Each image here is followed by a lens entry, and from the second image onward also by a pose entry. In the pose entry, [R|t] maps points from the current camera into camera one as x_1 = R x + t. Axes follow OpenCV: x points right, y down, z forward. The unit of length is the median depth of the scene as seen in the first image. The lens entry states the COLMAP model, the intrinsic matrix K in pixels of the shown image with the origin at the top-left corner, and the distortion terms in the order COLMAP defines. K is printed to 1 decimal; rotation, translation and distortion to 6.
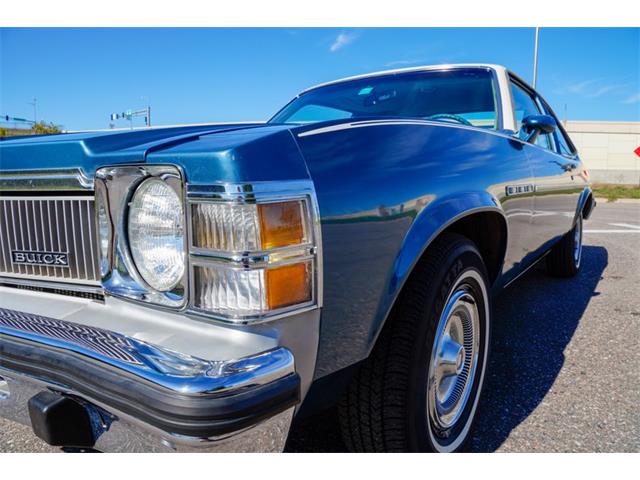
lens RADIAL K [[480.4, 0, 320.3], [0, 480.4, 237.1], [0, 0, 1]] dist [-0.135249, 0.103290]
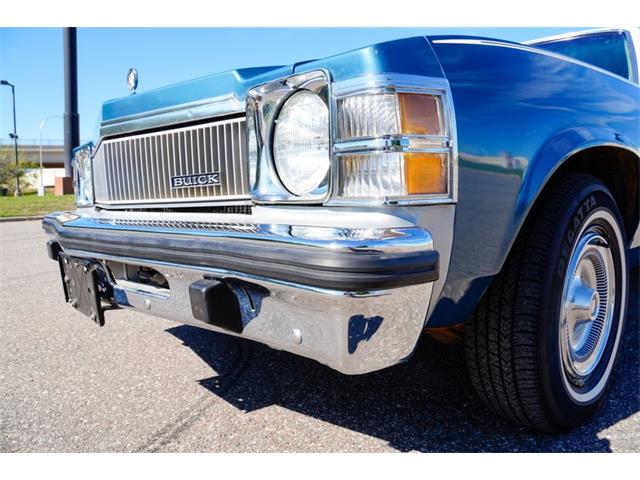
lens RADIAL K [[480.4, 0, 320.3], [0, 480.4, 237.1], [0, 0, 1]] dist [-0.135249, 0.103290]
pose [[0.973898, 0.003143, -0.226964, -0.048147], [-0.008857, 0.999669, -0.024160, 0.235294], [0.226812, 0.025539, 0.973604, -0.066101]]
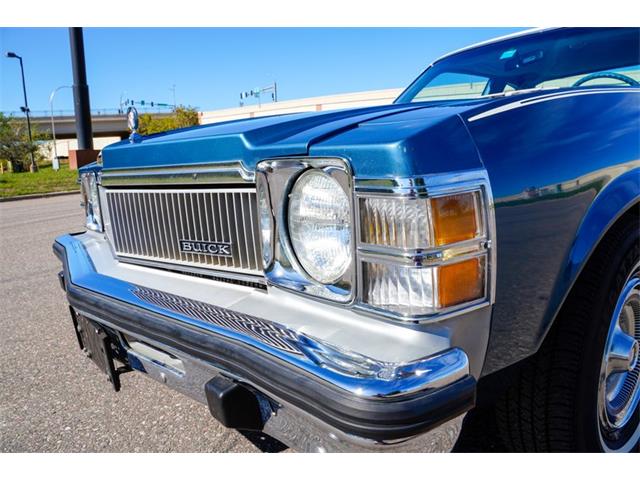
lens RADIAL K [[480.4, 0, 320.3], [0, 480.4, 237.1], [0, 0, 1]] dist [-0.135249, 0.103290]
pose [[0.965965, -0.002731, -0.258659, -0.081264], [0.018960, 0.998002, 0.060270, -0.043672], [0.257978, -0.063123, 0.964087, 0.028838]]
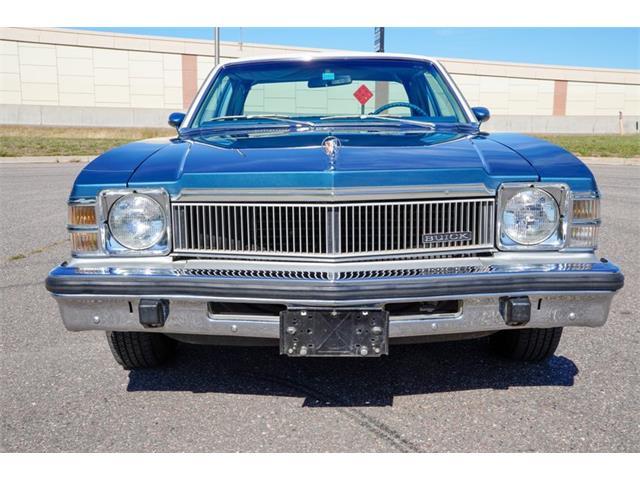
lens RADIAL K [[480.4, 0, 320.3], [0, 480.4, 237.1], [0, 0, 1]] dist [-0.135249, 0.103290]
pose [[0.845608, -0.030590, 0.532927, -2.121355], [0.072598, 0.995671, -0.058041, 0.132474], [-0.528844, 0.087769, 0.844169, -0.248561]]
